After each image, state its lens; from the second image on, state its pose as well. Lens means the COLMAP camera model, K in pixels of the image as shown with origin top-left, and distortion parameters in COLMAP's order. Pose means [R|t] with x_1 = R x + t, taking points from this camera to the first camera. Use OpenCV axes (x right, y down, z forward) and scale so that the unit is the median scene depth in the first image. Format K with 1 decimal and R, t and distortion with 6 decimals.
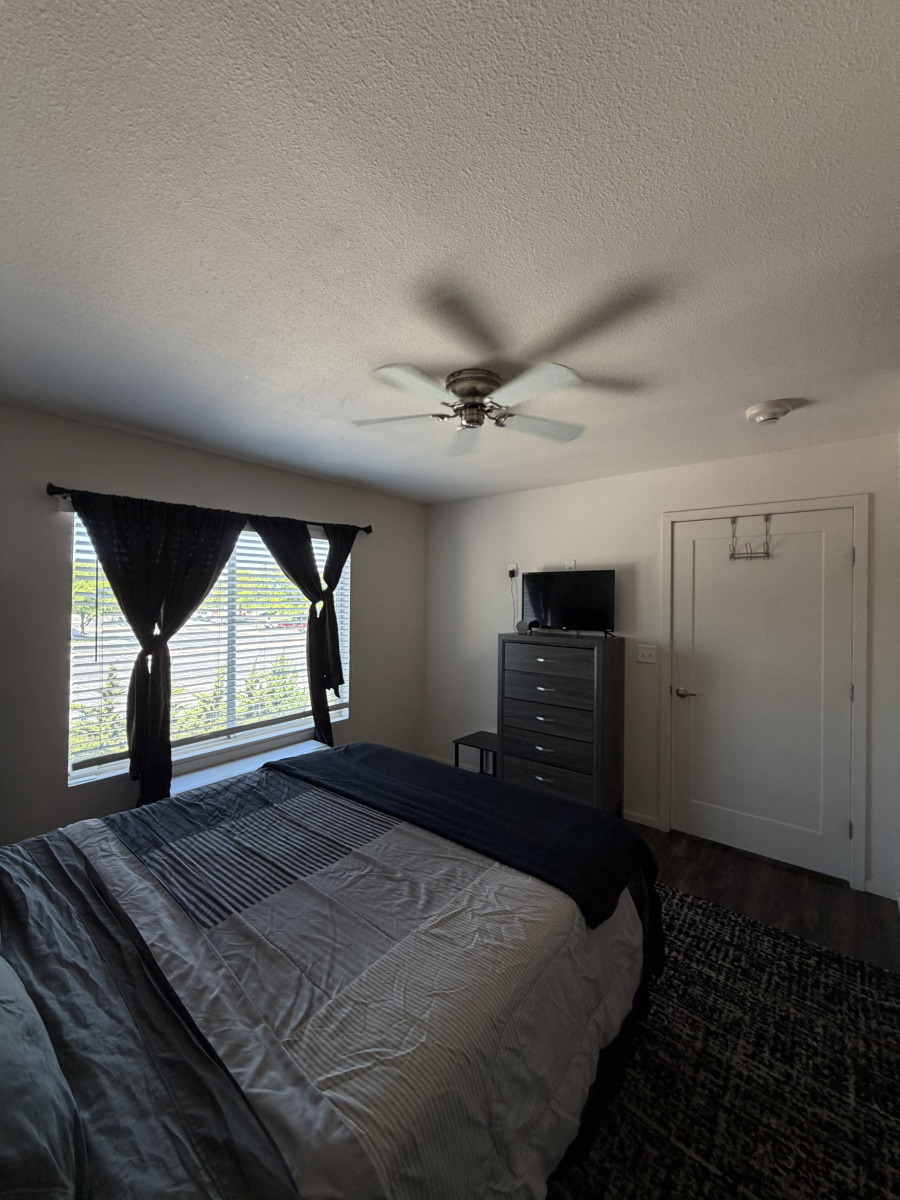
lens RADIAL K [[474.8, 0, 442.3], [0, 474.8, 602.4], [0, 0, 1]] dist [0.000496, 0.000232]
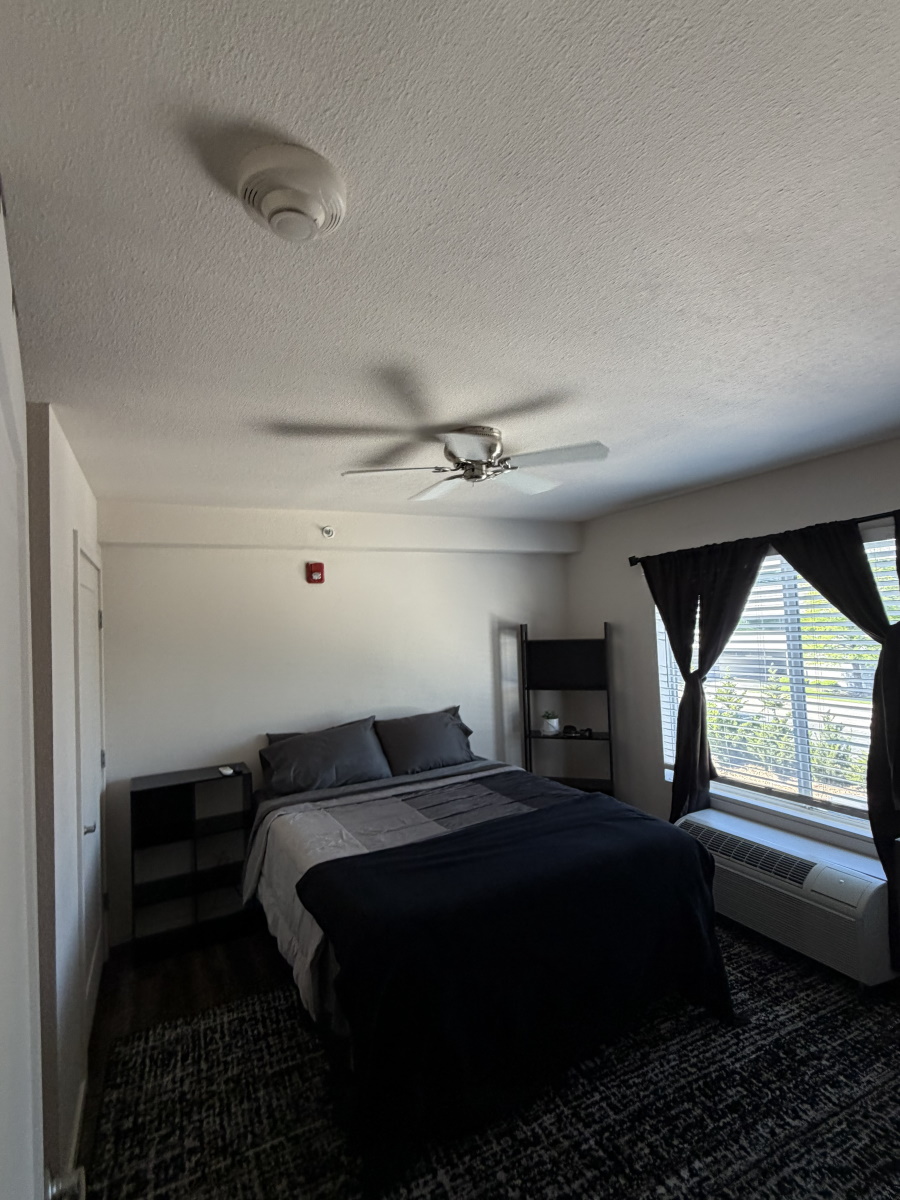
lens RADIAL K [[569.4, 0, 453.7], [0, 569.4, 598.6], [0, 0, 1]] dist [0.000146, 0.000679]
pose [[-0.399078, -0.028987, -0.916458, 0.695514], [0.037404, 0.998153, -0.047860, -0.045357], [0.916154, -0.053379, -0.397257, 0.857351]]
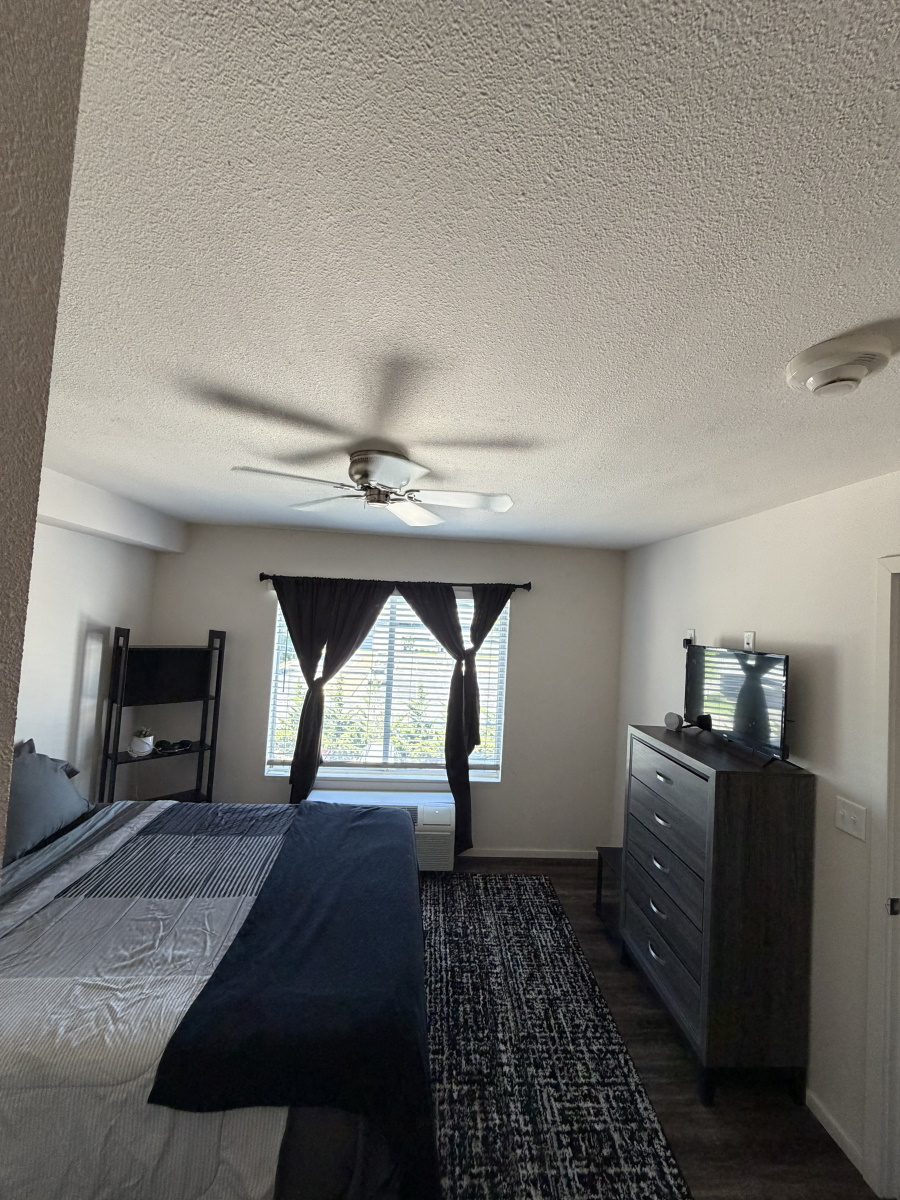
lens RADIAL K [[474.8, 0, 447.4], [0, 474.8, 600.4], [0, 0, 1]] dist [0.000496, 0.000232]
pose [[0.683145, 0.003413, -0.730274, 0.516068], [-0.052472, 0.997634, -0.044424, -0.089969], [0.728395, 0.068667, 0.681708, 0.285245]]
